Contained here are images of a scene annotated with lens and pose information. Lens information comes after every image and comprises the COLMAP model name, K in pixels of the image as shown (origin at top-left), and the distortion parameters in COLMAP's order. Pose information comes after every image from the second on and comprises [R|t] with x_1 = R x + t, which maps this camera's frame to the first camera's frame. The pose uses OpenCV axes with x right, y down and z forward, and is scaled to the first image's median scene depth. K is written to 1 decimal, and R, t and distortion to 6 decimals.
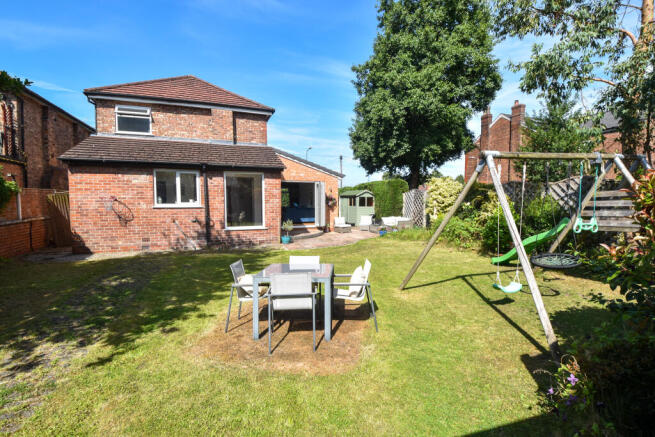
lens RADIAL K [[308.8, 0, 331.0], [0, 308.8, 217.5], [0, 0, 1]] dist [0.029975, -0.028690]
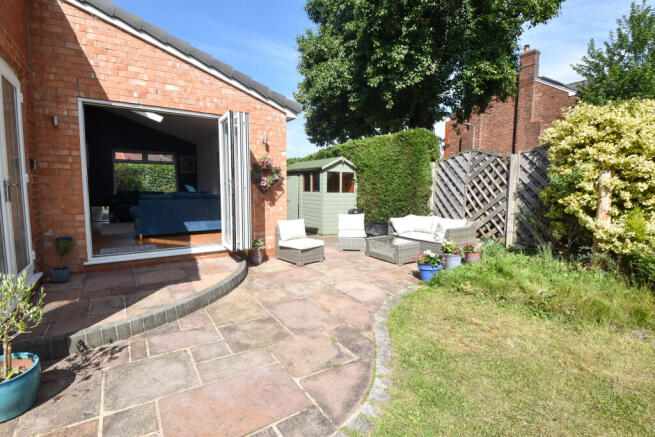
lens RADIAL K [[308.8, 0, 331.0], [0, 308.8, 217.5], [0, 0, 1]] dist [0.029975, -0.028690]
pose [[0.973435, -0.014706, 0.228492, -0.010178], [0.006338, 0.999284, 0.037313, -0.016604], [-0.228878, -0.034873, 0.972830, 0.594277]]
